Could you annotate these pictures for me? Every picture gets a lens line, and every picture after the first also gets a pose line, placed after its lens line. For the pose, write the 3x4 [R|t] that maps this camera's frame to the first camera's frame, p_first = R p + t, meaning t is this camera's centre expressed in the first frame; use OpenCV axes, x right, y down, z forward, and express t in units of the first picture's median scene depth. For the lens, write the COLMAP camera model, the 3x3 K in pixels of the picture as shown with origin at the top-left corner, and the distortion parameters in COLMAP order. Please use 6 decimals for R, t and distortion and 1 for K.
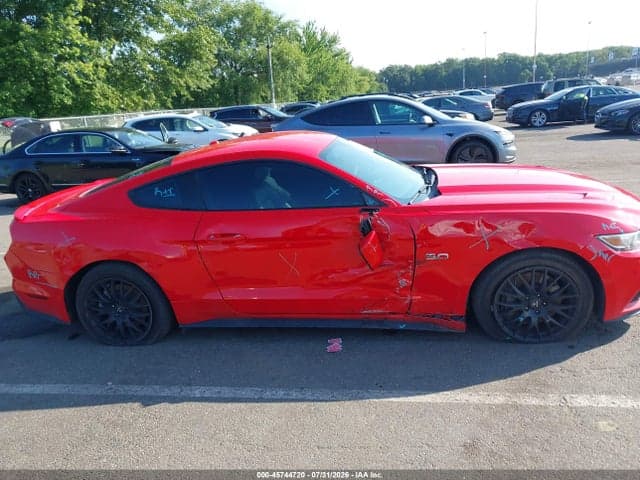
lens RADIAL K [[500.3, 0, 306.3], [0, 500.3, 222.9], [0, 0, 1]] dist [0.004868, -0.002107]
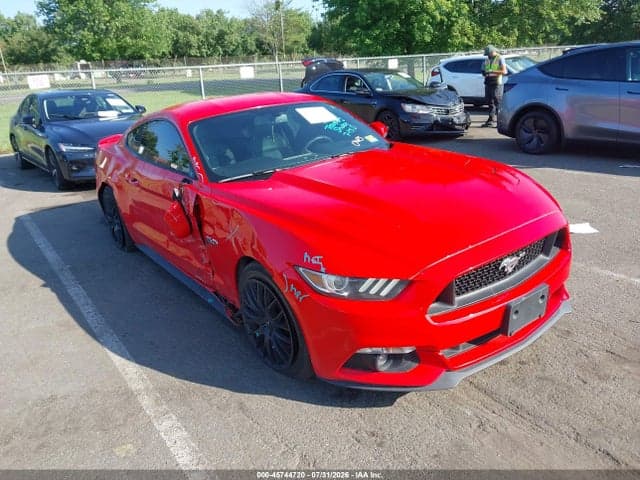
lens RADIAL K [[500.3, 0, 306.2], [0, 500.3, 219.1], [0, 0, 1]] dist [0.004868, -0.002107]
pose [[0.717196, 0.233595, -0.656554, 0.891083], [-0.155877, 0.972048, 0.175570, -0.149677], [0.679215, -0.023576, 0.733561, 0.367717]]
